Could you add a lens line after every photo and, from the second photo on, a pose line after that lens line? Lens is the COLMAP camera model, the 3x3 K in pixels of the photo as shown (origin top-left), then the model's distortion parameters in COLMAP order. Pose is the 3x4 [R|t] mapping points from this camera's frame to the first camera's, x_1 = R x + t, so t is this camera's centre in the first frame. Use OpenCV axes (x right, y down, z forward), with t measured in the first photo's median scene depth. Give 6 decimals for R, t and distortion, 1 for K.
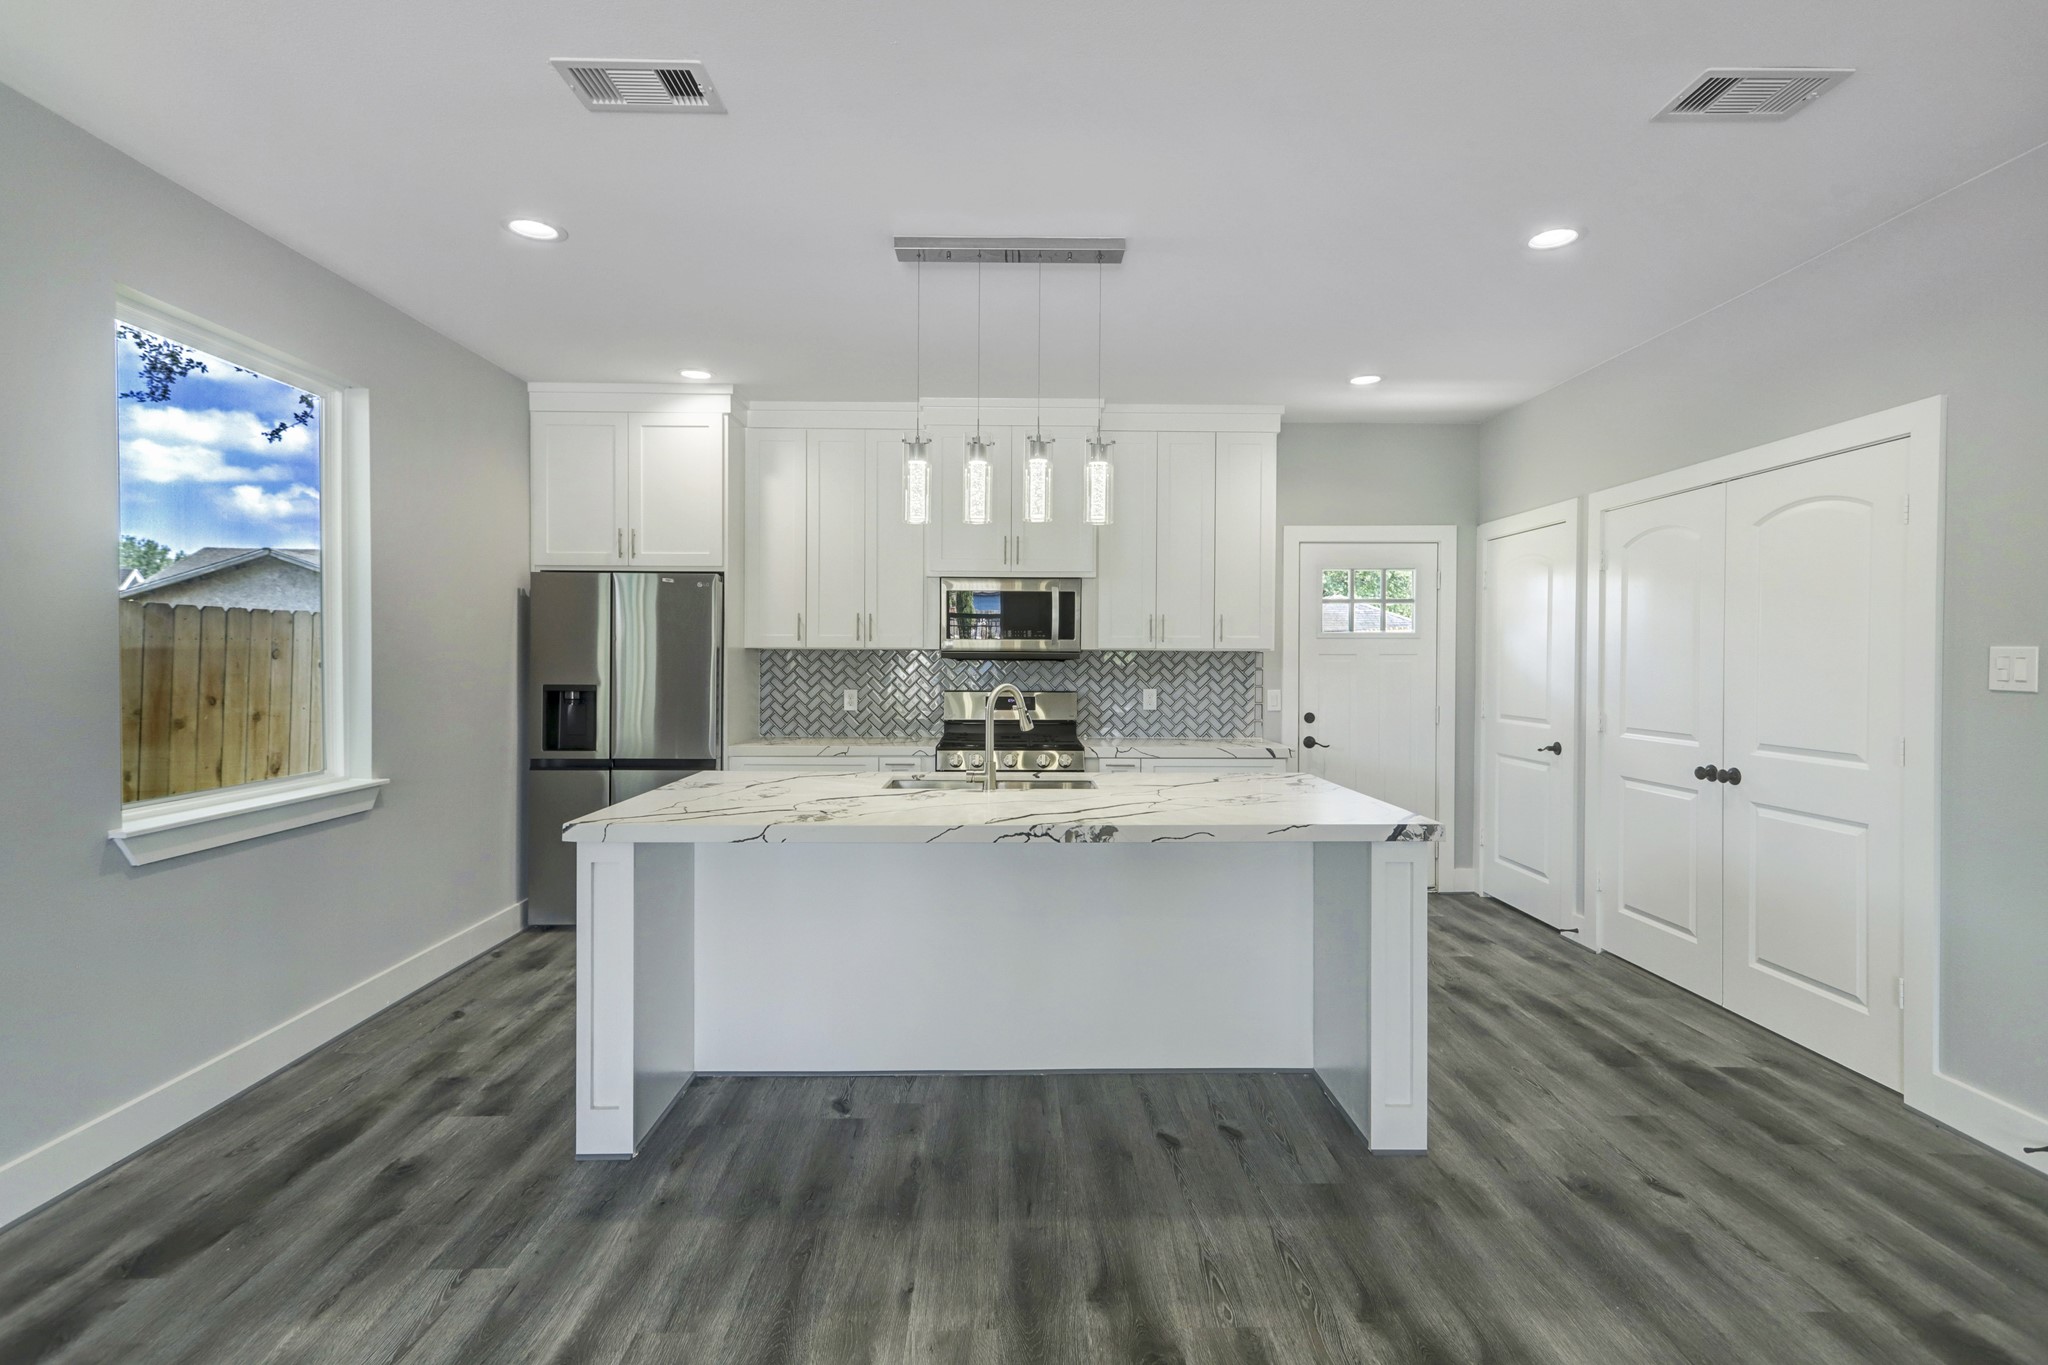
lens RADIAL K [[984.6, 0, 1019.1], [0, 984.6, 677.9], [0, 0, 1]] dist [0.002156, 0.011522]
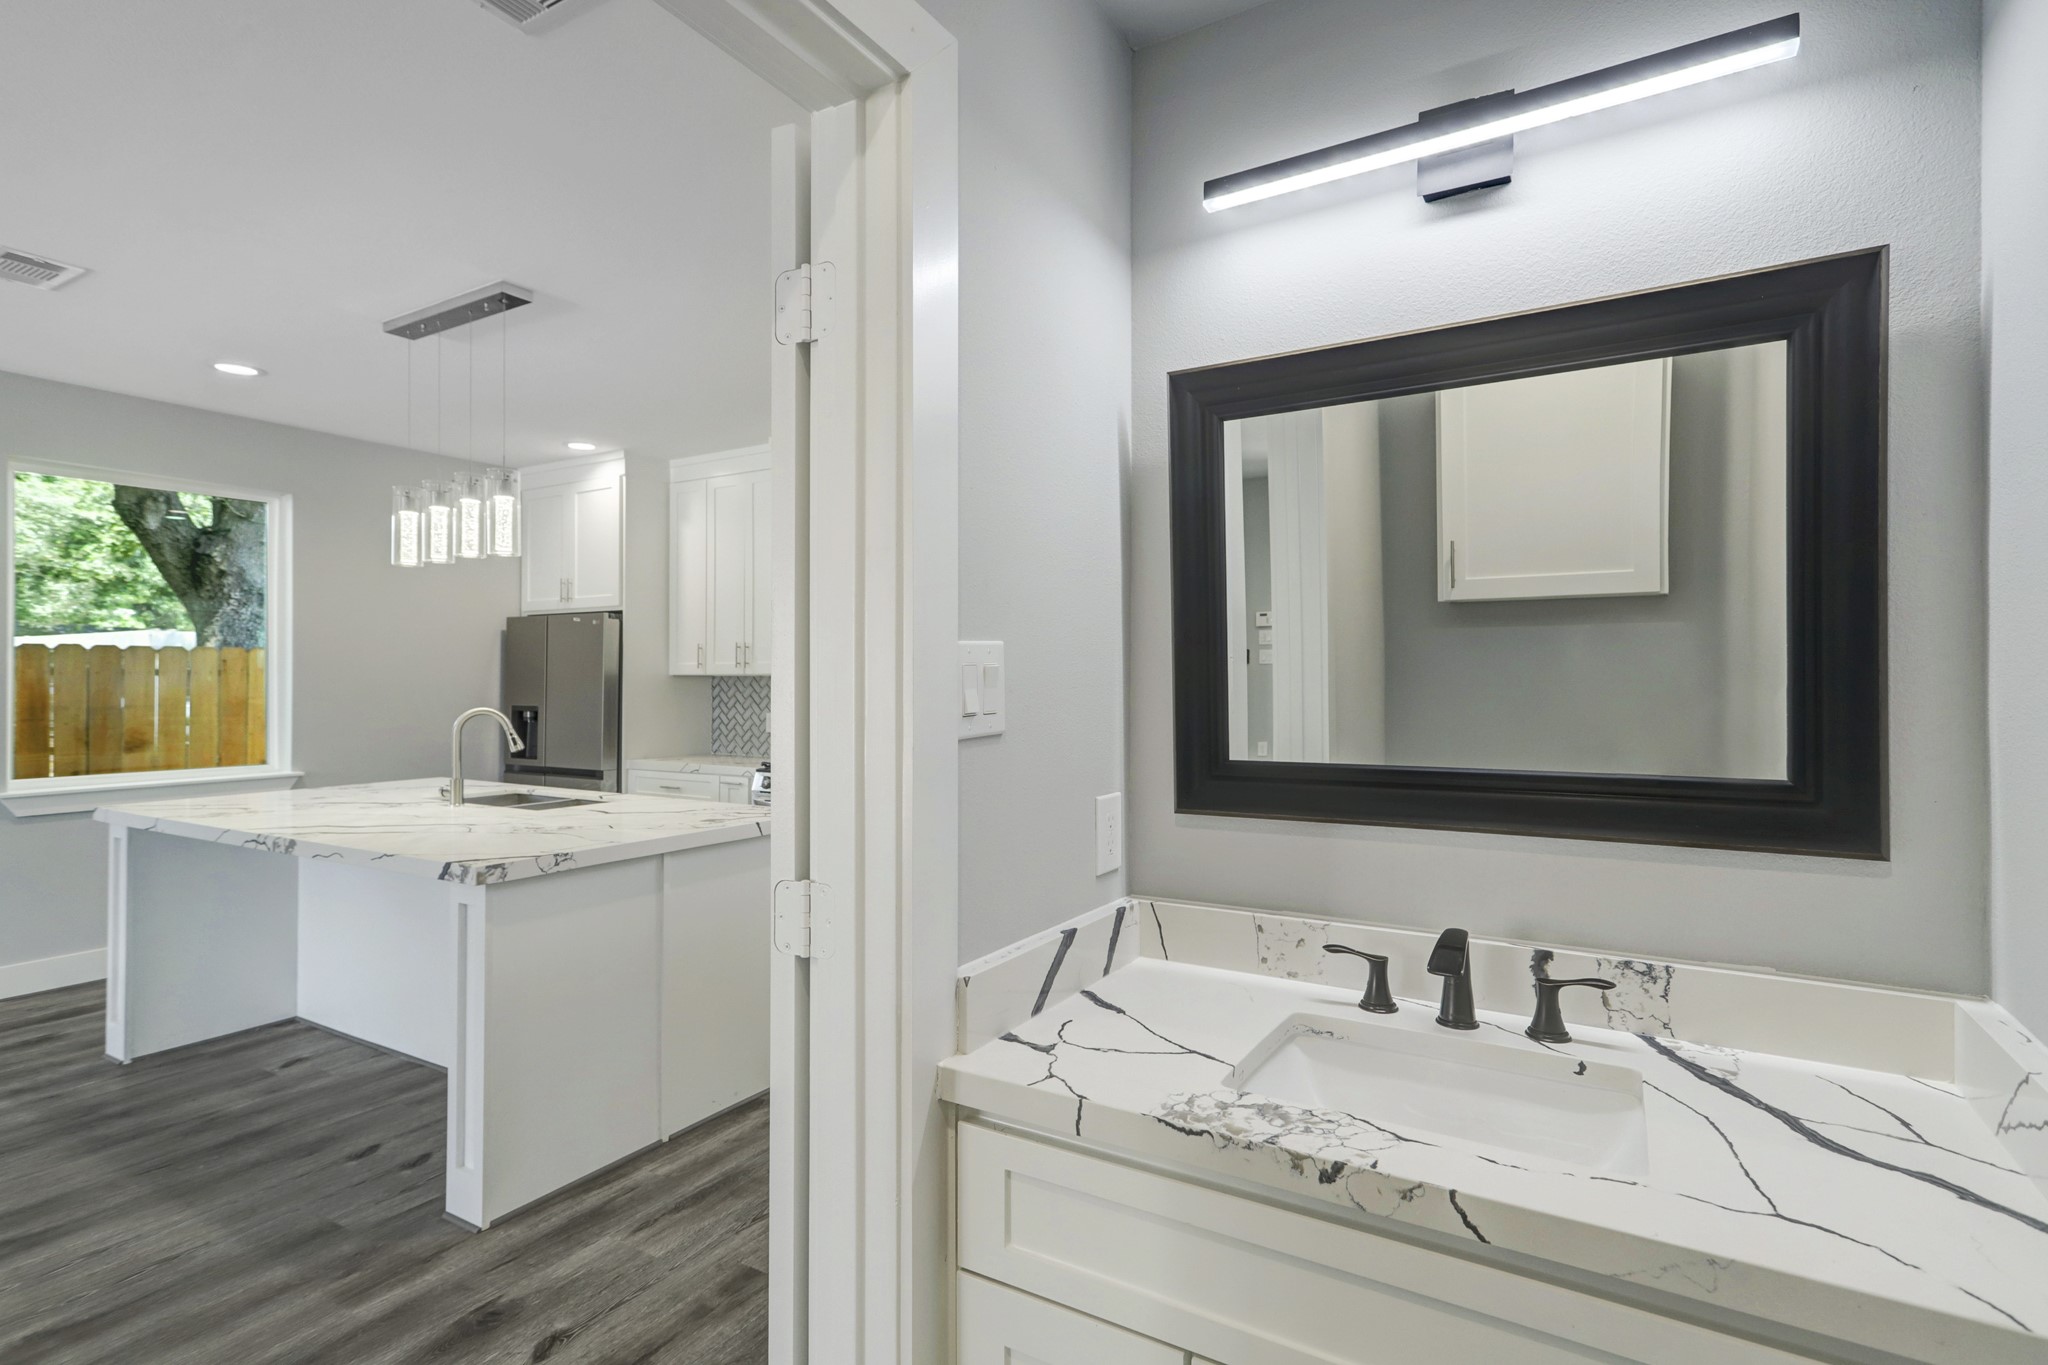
lens RADIAL K [[984.6, 0, 1019.1], [0, 984.6, 677.9], [0, 0, 1]] dist [0.002156, 0.011522]
pose [[0.851968, -0.005458, -0.523565, 0.744332], [-0.007377, 0.999721, -0.022425, -0.005083], [0.523541, 0.022968, 0.851691, 0.268999]]
